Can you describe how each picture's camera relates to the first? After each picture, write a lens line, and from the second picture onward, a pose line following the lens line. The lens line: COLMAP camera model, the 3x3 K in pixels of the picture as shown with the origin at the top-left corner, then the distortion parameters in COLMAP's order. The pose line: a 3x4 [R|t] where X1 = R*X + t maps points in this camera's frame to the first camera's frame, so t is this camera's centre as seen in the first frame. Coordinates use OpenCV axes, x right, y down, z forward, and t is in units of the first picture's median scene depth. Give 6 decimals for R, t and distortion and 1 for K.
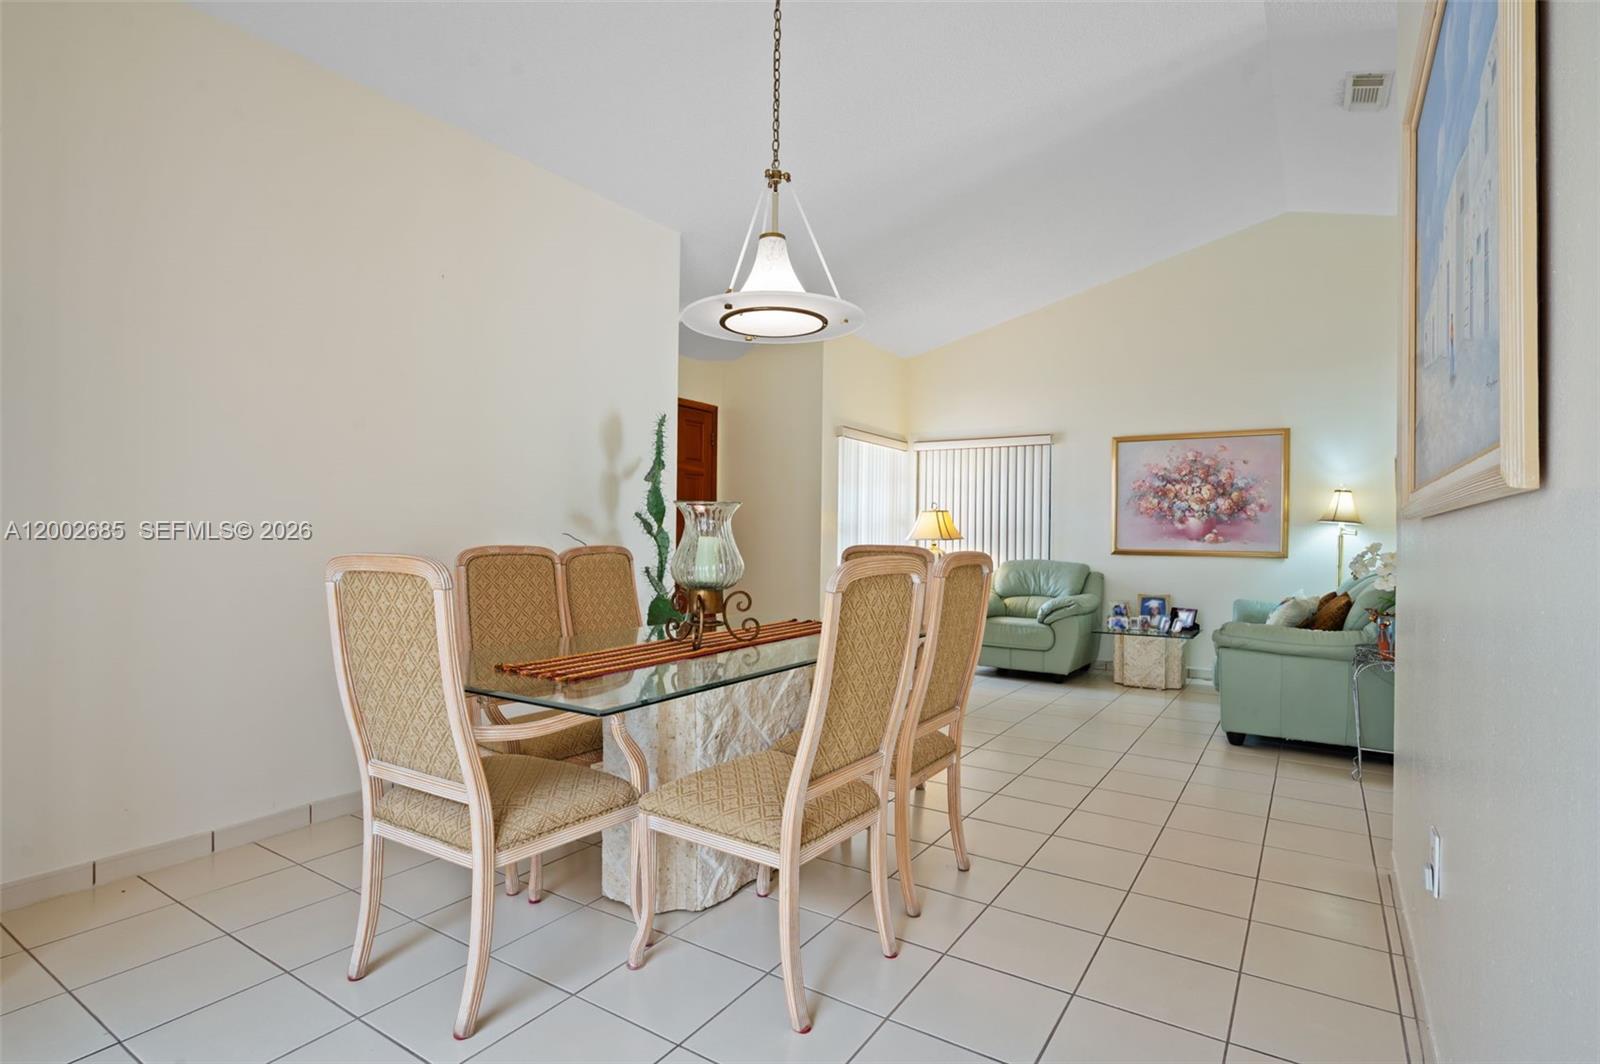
lens RADIAL K [[646.0, 0, 800.1], [0, 646.0, 524.2], [0, 0, 1]] dist [-0.001582, -0.000292]
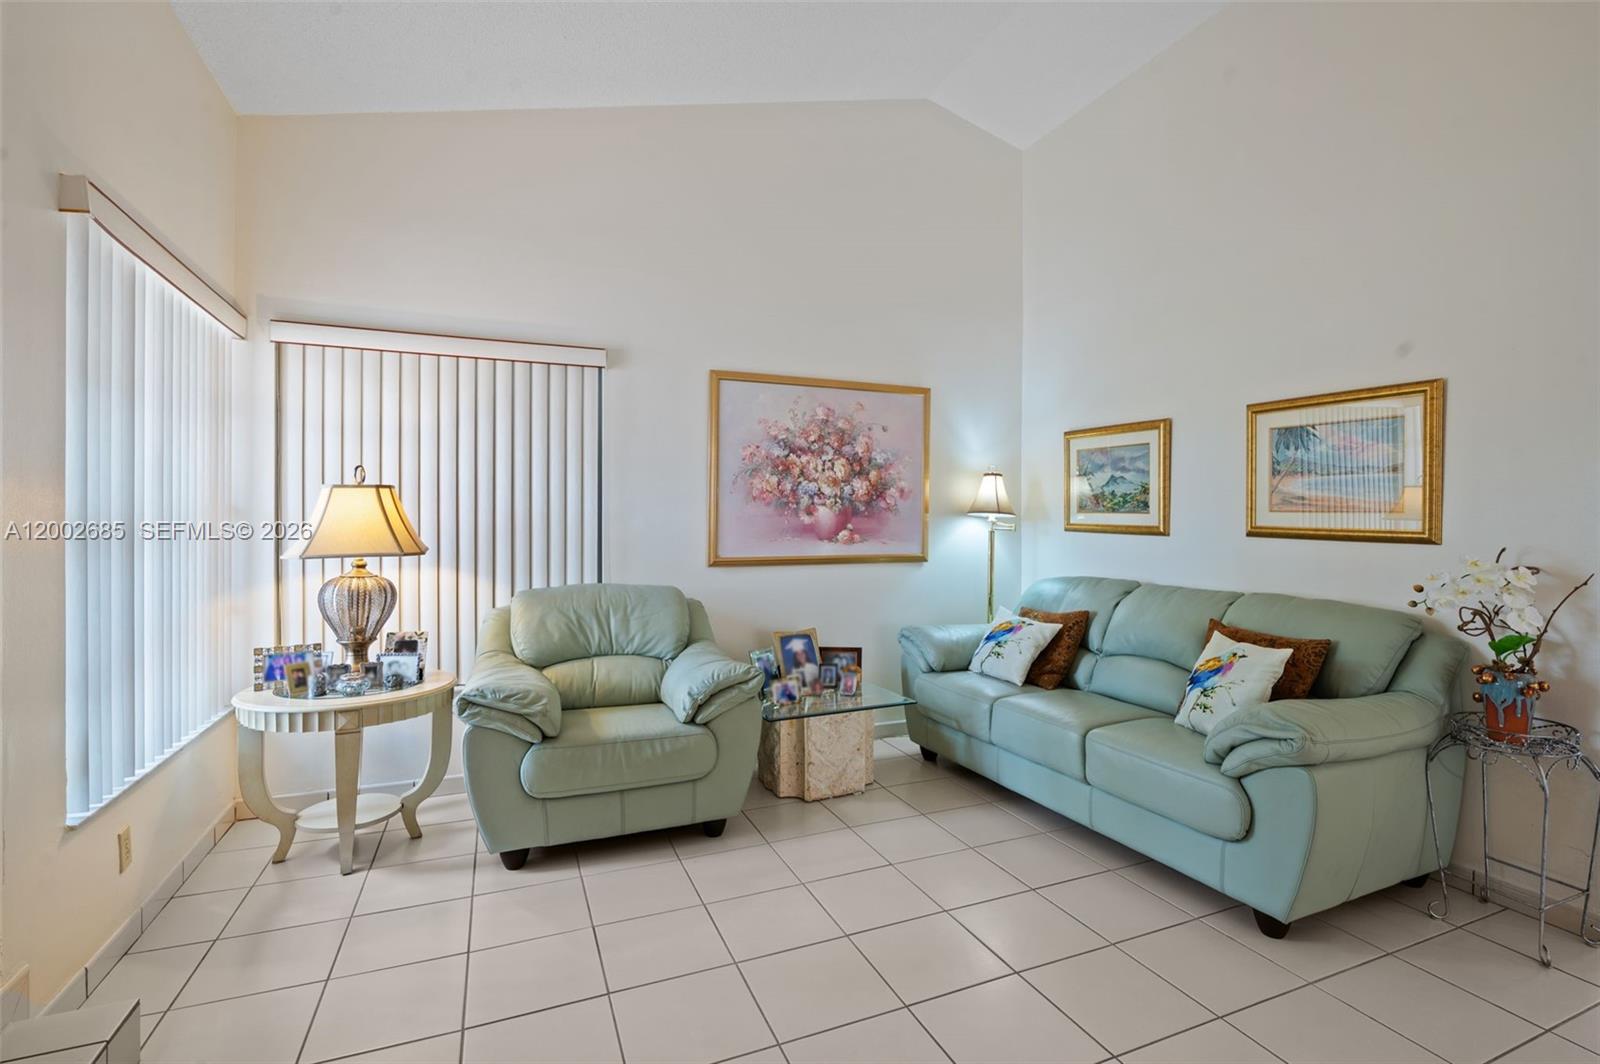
lens RADIAL K [[725.2, 0, 800.0], [0, 725.2, 532.0], [0, 0, 1]] dist [-0.000622, -0.000095]
pose [[0.567409, -0.026067, 0.823024, -0.022537], [-0.004519, 0.999385, 0.034768, -0.009911], [-0.823424, -0.023447, 0.566942, 0.597586]]
